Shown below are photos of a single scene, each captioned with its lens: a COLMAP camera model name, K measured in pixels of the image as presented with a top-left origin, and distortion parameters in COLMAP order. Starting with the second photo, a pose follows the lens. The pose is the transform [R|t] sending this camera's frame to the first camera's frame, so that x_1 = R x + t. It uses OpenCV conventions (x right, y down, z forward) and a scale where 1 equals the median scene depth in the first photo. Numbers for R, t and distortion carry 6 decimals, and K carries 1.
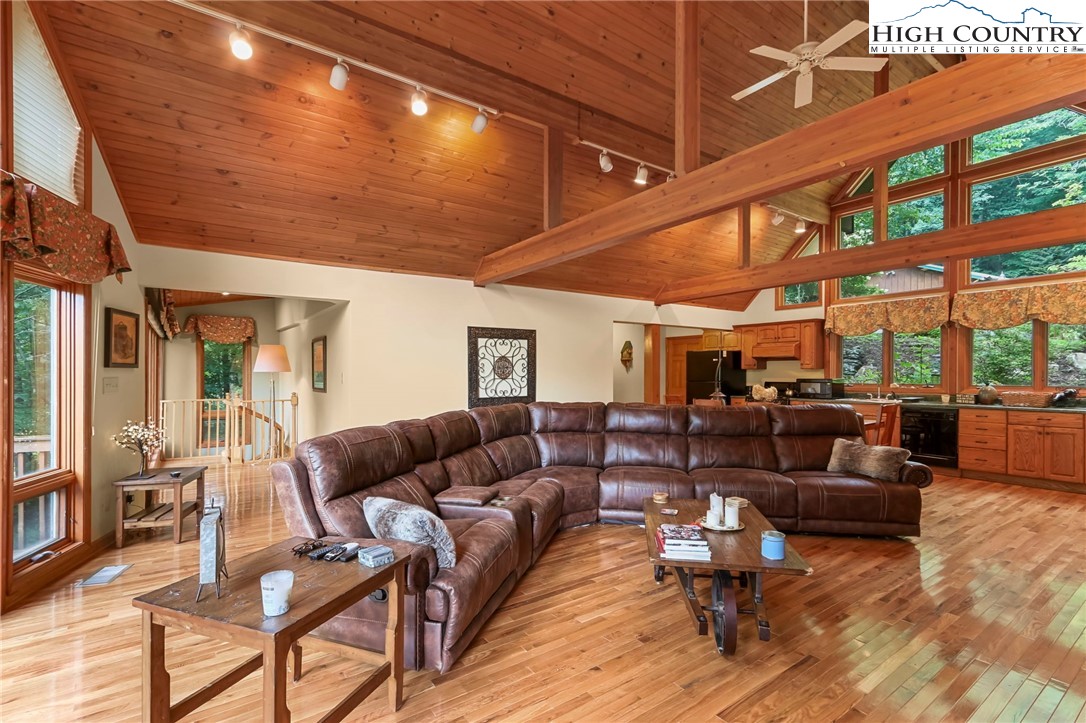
lens RADIAL K [[499.2, 0, 535.4], [0, 499.2, 367.8], [0, 0, 1]] dist [-0.001690, 0.003286]
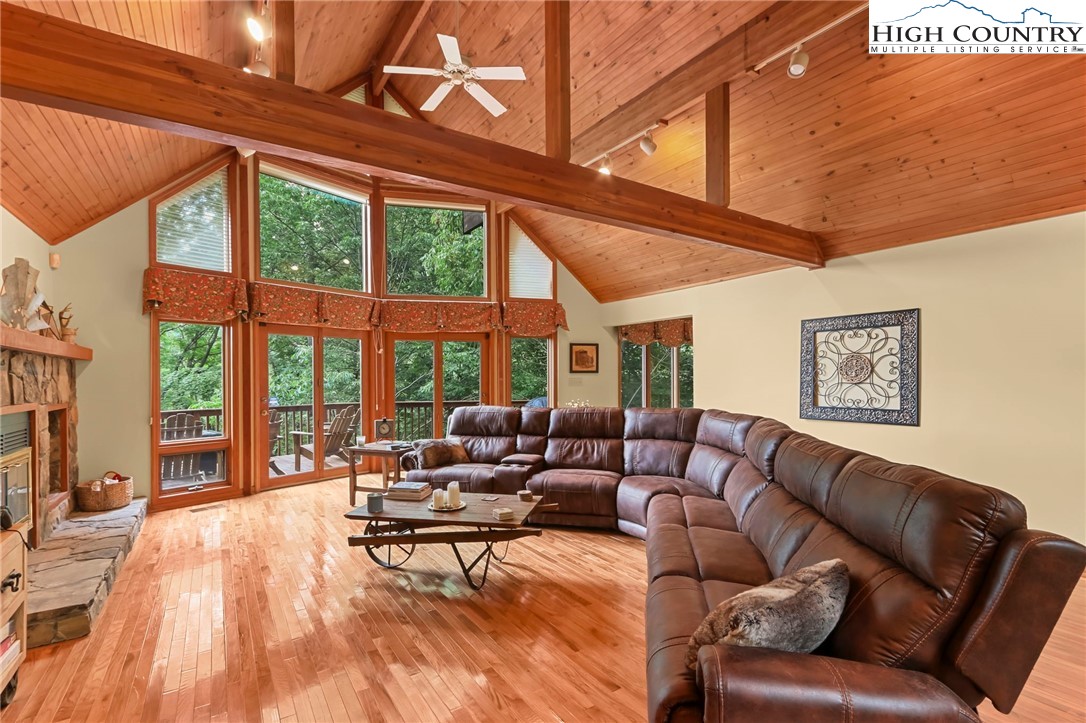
lens RADIAL K [[499.2, 0, 533.7], [0, 499.2, 376.2], [0, 0, 1]] dist [-0.001690, 0.003286]
pose [[-0.036993, 0.002020, -0.999313, 0.686904], [0.014203, 0.999898, 0.001496, 0.003569], [0.999215, -0.014137, -0.037018, 0.549855]]
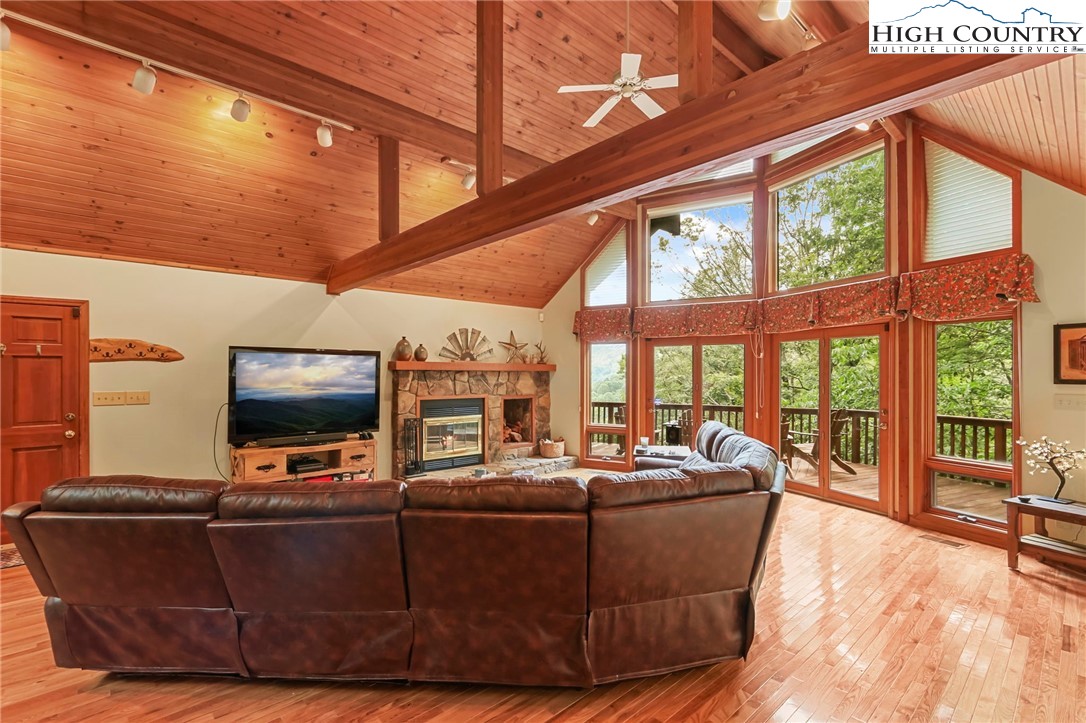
lens RADIAL K [[499.2, 0, 534.7], [0, 499.2, 368.8], [0, 0, 1]] dist [-0.001690, 0.003286]
pose [[-0.992565, 0.003357, -0.121666, 0.193380], [0.005538, 0.999830, -0.017592, -0.011651], [0.121586, -0.018135, -0.992415, 1.113734]]
